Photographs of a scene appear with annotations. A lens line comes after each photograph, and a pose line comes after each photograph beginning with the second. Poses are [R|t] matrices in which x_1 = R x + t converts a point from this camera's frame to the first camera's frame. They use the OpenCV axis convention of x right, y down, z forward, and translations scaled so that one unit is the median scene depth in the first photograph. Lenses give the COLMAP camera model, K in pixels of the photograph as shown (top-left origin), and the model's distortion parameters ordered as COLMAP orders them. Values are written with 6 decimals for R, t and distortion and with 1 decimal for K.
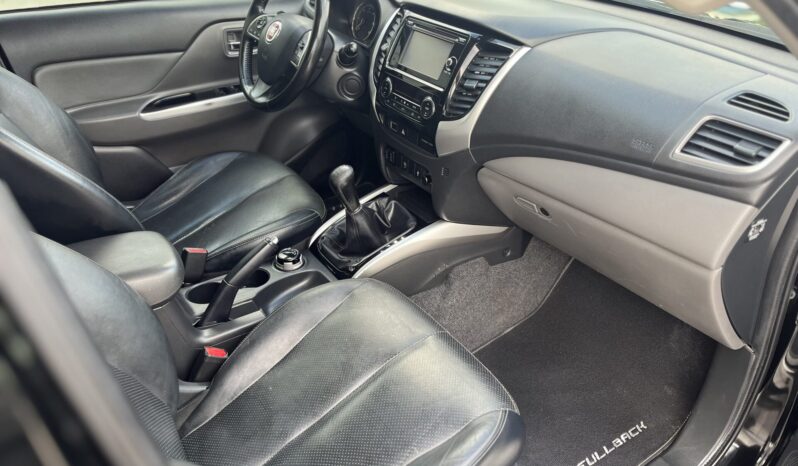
lens RADIAL K [[630.8, 0, 413.3], [0, 630.8, 244.1], [0, 0, 1]] dist [0.090781, -0.177977]
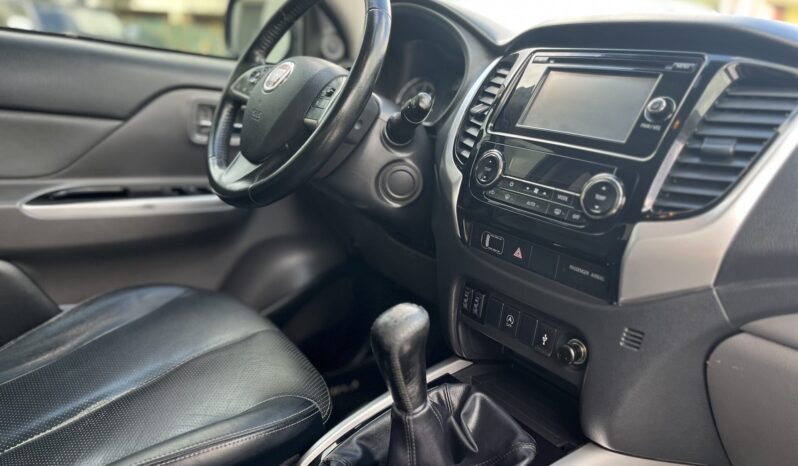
lens RADIAL K [[630.8, 0, 413.3], [0, 630.8, 244.1], [0, 0, 1]] dist [0.090781, -0.177977]
pose [[0.994945, 0.087926, 0.048515, -0.112033], [-0.070368, 0.955088, -0.287846, -0.032351], [-0.071646, 0.282977, 0.956447, 0.482045]]
